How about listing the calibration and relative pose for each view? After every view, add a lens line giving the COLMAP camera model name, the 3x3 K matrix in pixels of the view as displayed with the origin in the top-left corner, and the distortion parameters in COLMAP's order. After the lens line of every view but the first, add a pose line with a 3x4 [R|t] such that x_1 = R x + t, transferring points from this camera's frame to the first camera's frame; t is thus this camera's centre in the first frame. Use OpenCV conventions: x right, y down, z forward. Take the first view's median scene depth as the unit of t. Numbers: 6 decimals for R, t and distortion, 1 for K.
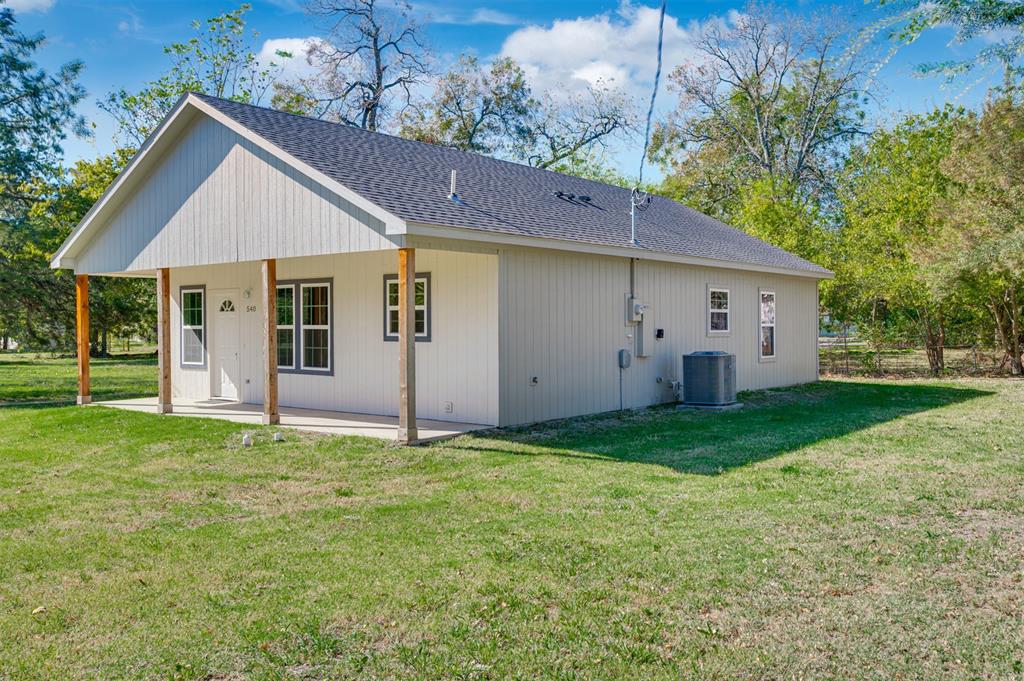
lens RADIAL K [[712.0, 0, 512.0], [0, 712.0, 340.5], [0, 0, 1]] dist [-0.004146, 0.000975]
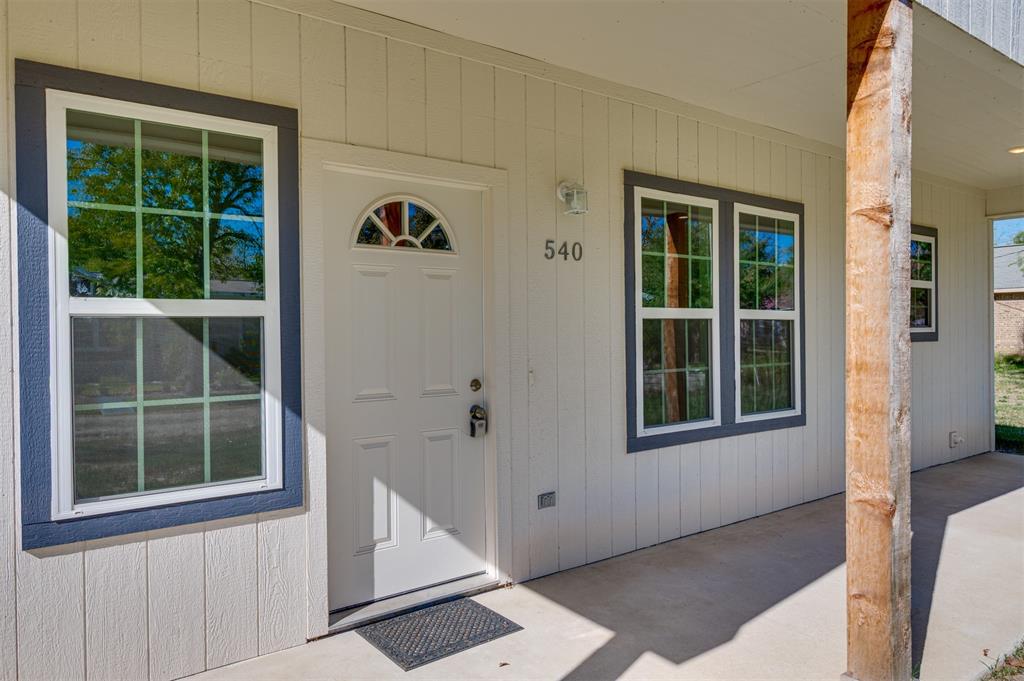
lens RADIAL K [[712.0, 0, 512.0], [0, 712.0, 340.5], [0, 0, 1]] dist [-0.004146, 0.000975]
pose [[0.308765, -0.023503, 0.950848, -0.698007], [0.014921, 0.999691, 0.019865, -0.014023], [-0.951021, 0.008054, 0.309021, 0.989384]]
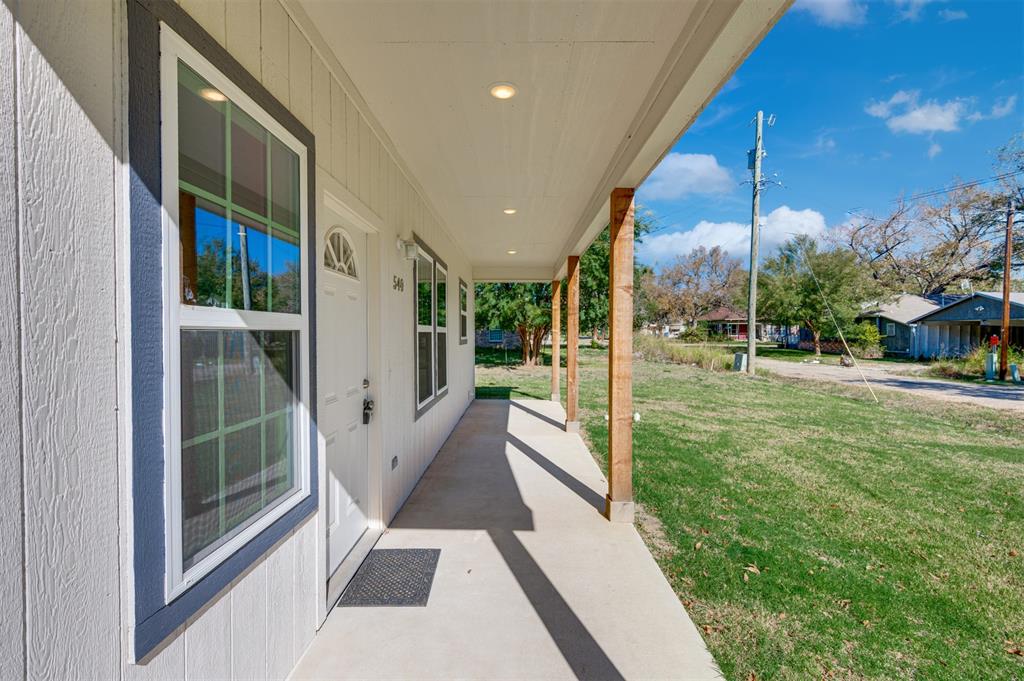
lens RADIAL K [[462.2, 0, 512.0], [0, 462.2, 340.5], [0, 0, 1]] dist [0.000342, -0.000053]
pose [[-0.592835, -0.017611, 0.805132, -0.668323], [0.002633, 0.999713, 0.023806, -0.018591], [-0.805320, 0.016233, -0.592618, 1.175155]]
